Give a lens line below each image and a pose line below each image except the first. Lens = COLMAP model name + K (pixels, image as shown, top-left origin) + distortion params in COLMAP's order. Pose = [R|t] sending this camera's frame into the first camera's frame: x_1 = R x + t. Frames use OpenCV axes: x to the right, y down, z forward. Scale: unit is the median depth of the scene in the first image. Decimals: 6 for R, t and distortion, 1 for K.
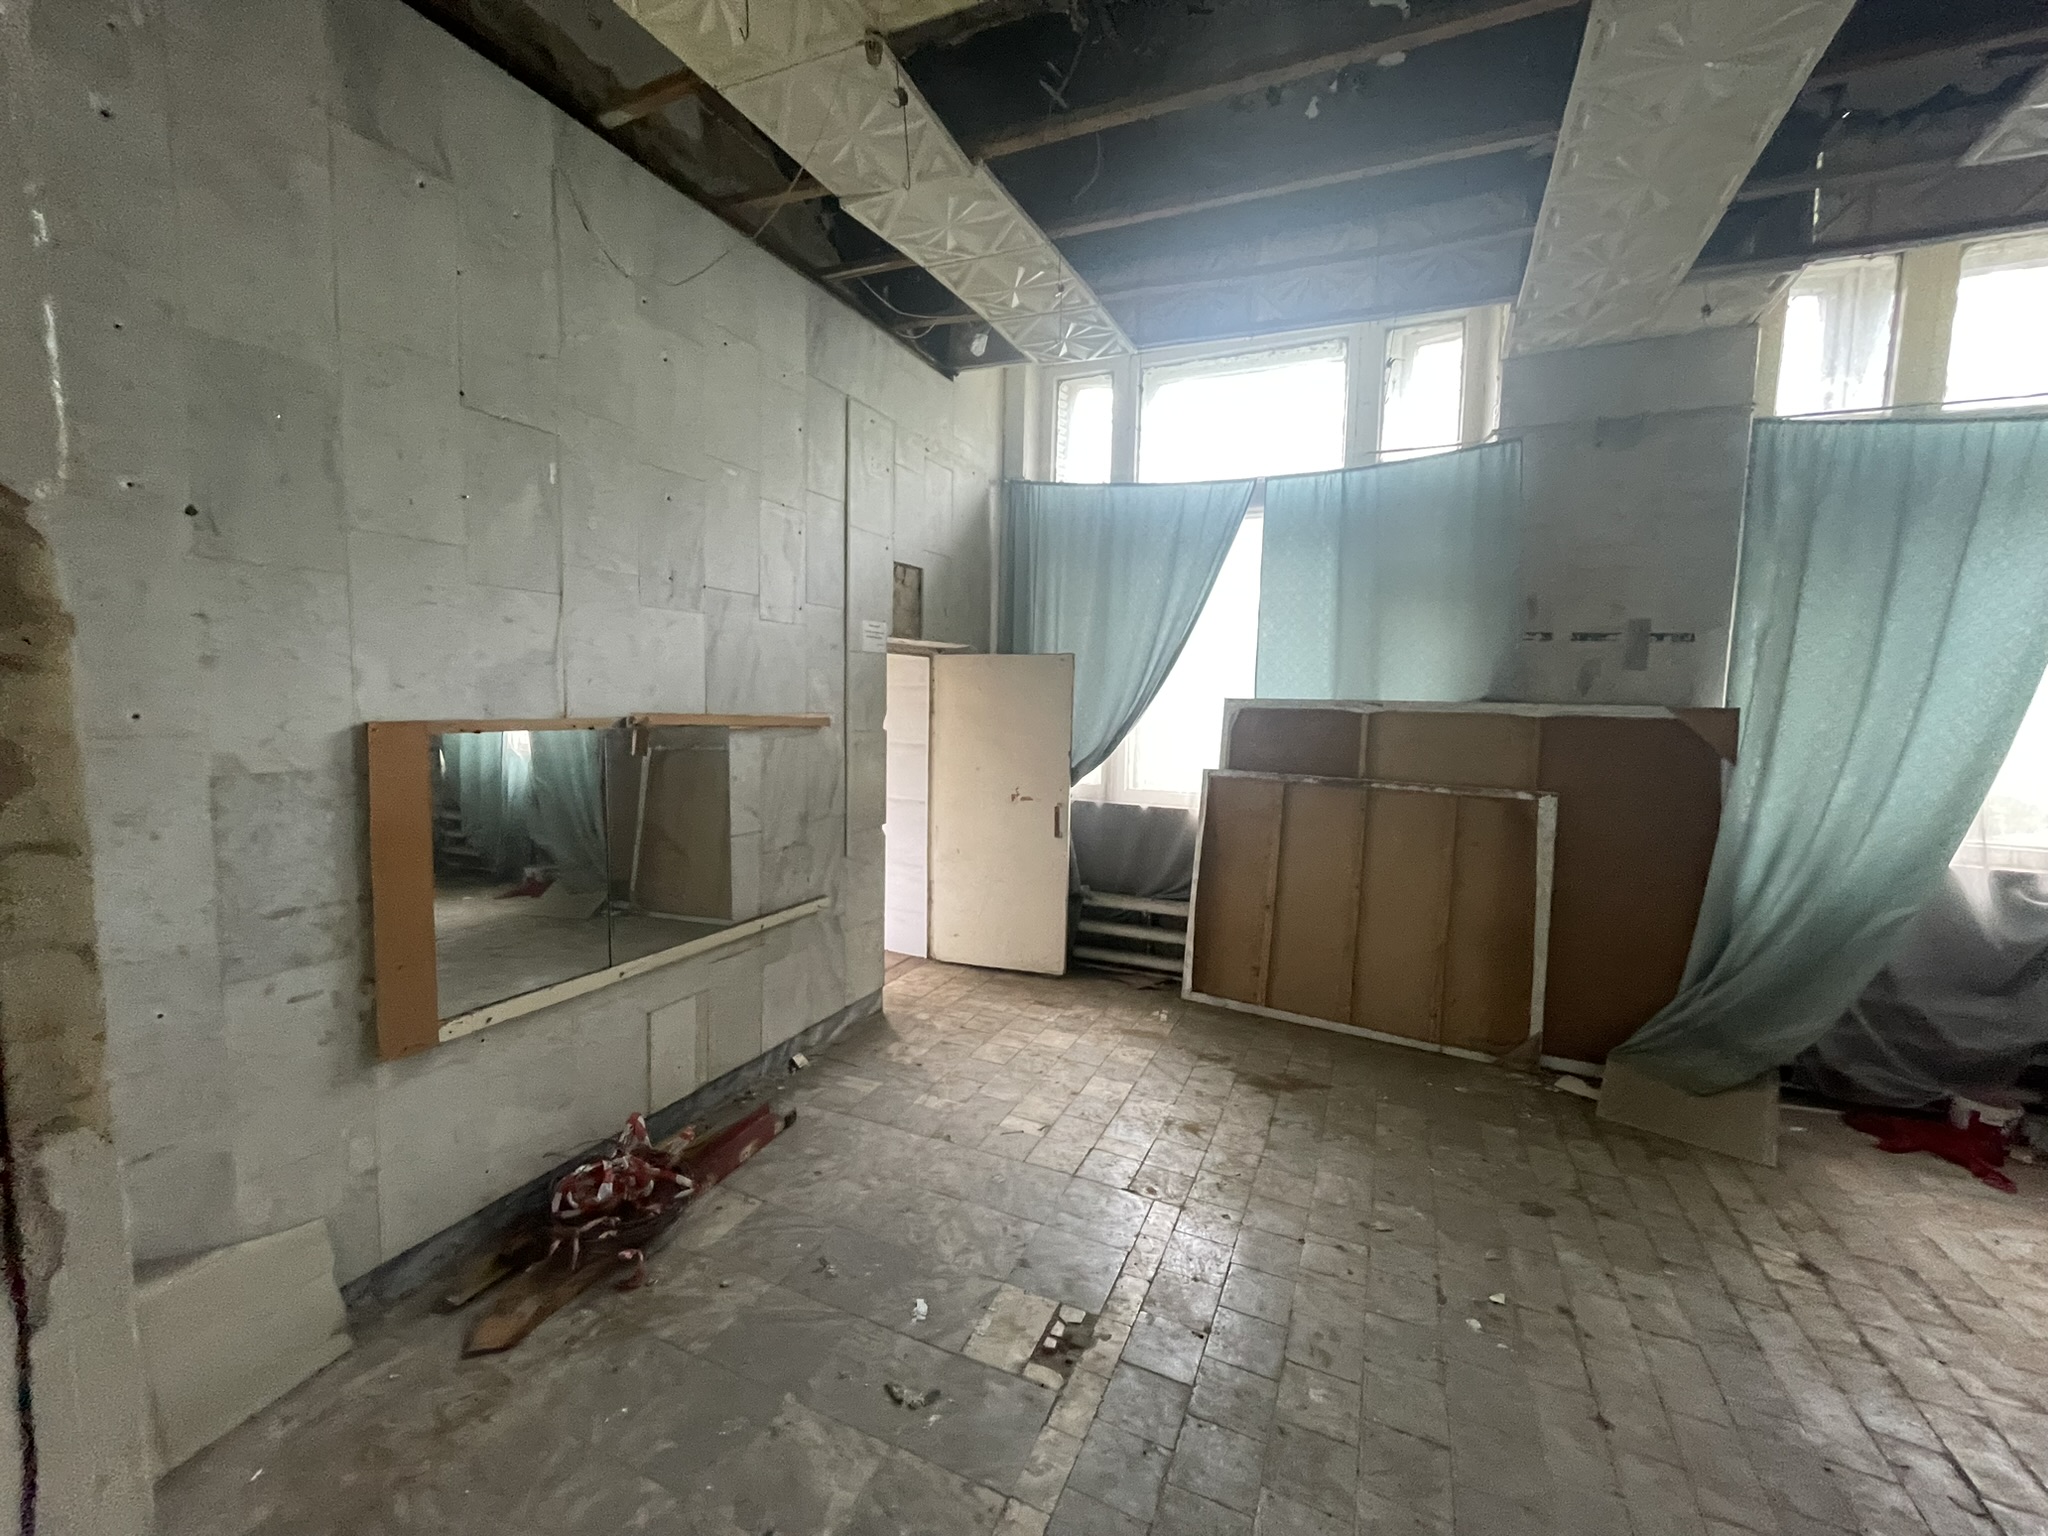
lens RADIAL K [[827.4, 0, 1024.0], [0, 827.4, 768.0], [0, 0, 1]] dist [-0.003715, -0.000290]
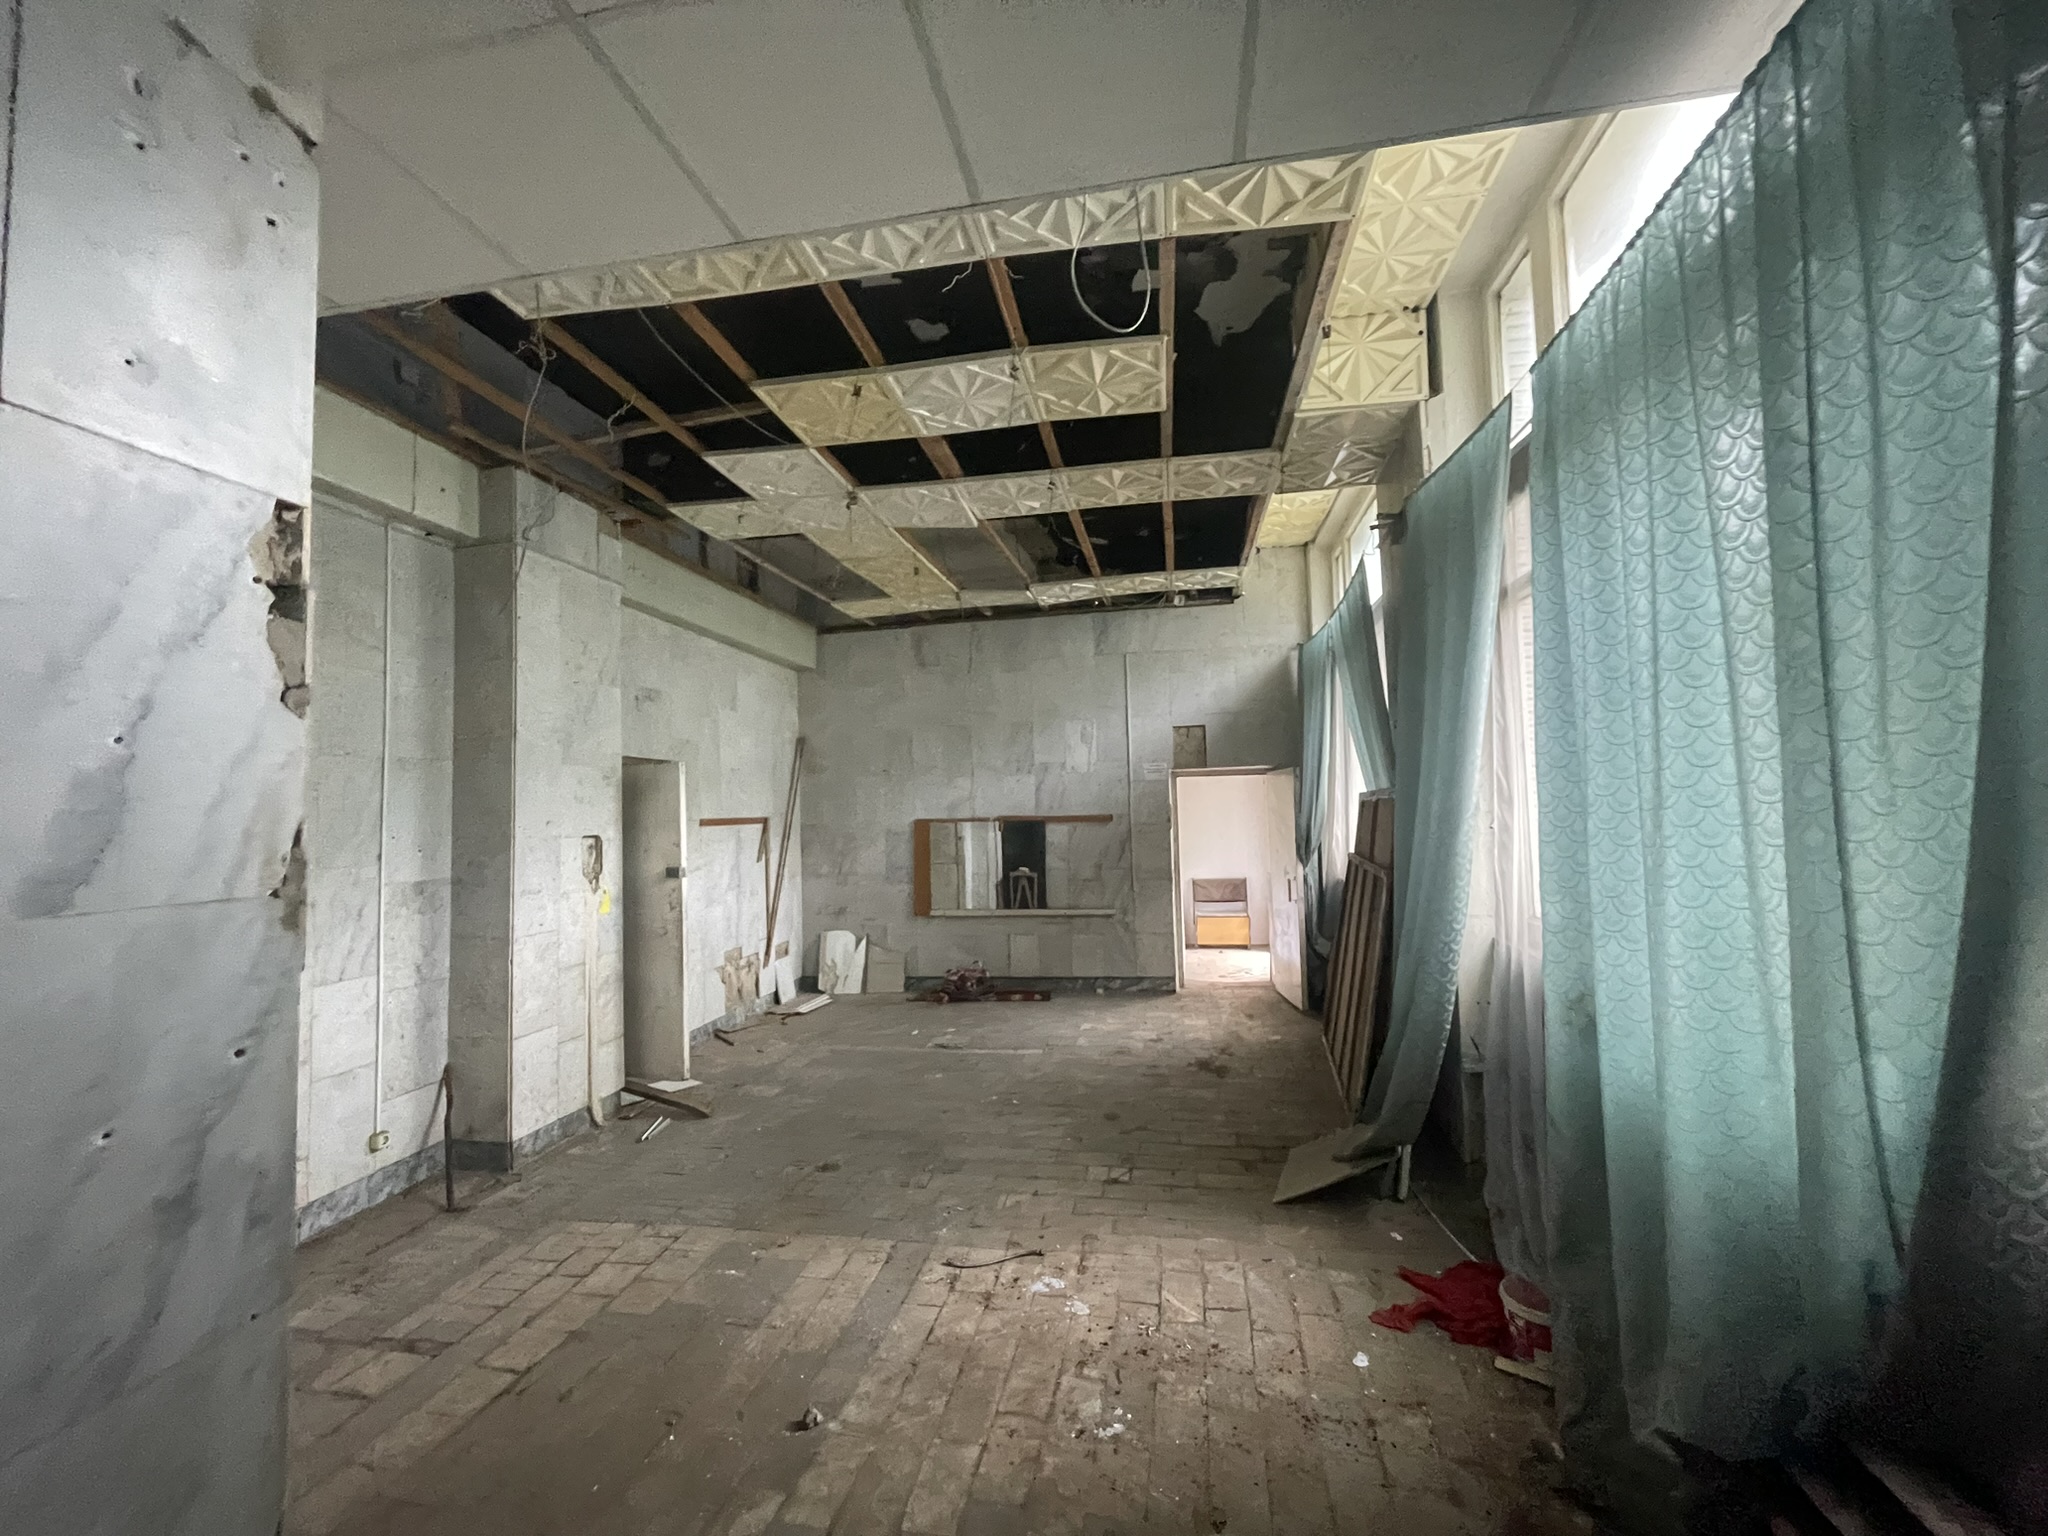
lens RADIAL K [[827.4, 0, 1024.0], [0, 827.4, 768.0], [0, 0, 1]] dist [-0.003715, -0.000290]
pose [[0.250702, -0.079044, -0.964832, 1.811542], [-0.056043, 0.993804, -0.095980, 0.028331], [0.966441, 0.078134, 0.244719, 0.335654]]
